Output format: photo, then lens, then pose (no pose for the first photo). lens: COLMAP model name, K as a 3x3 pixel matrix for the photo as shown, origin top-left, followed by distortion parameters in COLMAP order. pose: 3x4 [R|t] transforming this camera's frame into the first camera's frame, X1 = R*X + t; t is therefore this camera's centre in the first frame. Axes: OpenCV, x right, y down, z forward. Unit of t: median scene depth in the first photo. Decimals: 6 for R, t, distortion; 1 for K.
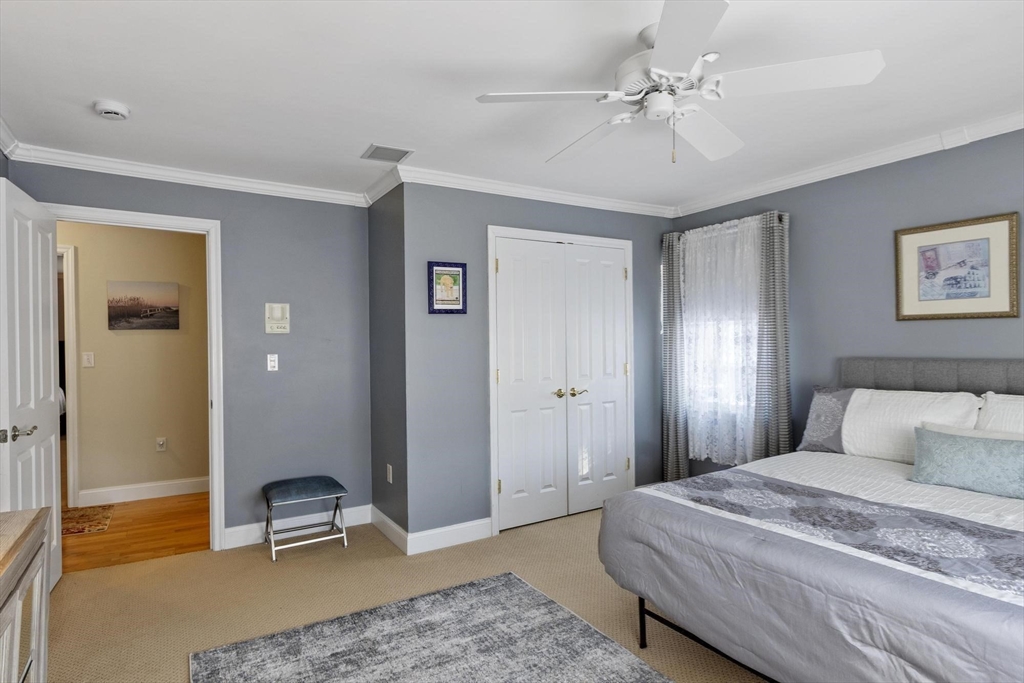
lens RADIAL K [[532.6, 0, 507.3], [0, 532.6, 339.2], [0, 0, 1]] dist [-0.032117, 0.000563]
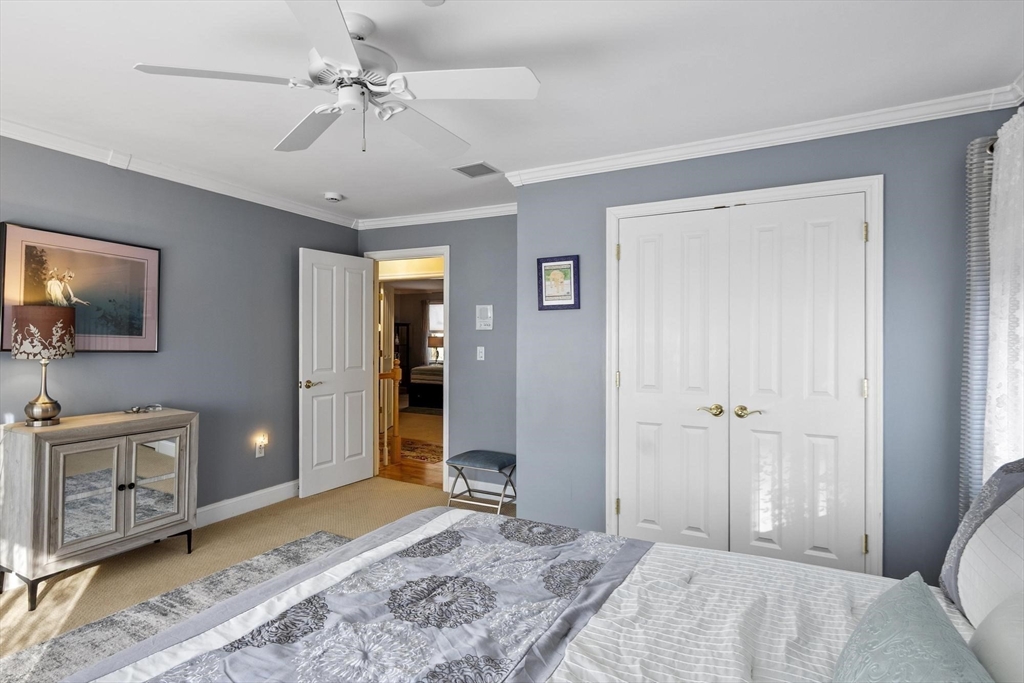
lens RADIAL K [[532.6, 0, 505.2], [0, 532.6, 336.7], [0, 0, 1]] dist [-0.032117, 0.000563]
pose [[0.497407, 0.008581, -0.867475, 0.676251], [-0.008907, 0.999949, 0.004784, -0.002202], [0.867472, 0.005347, 0.497458, 0.427906]]
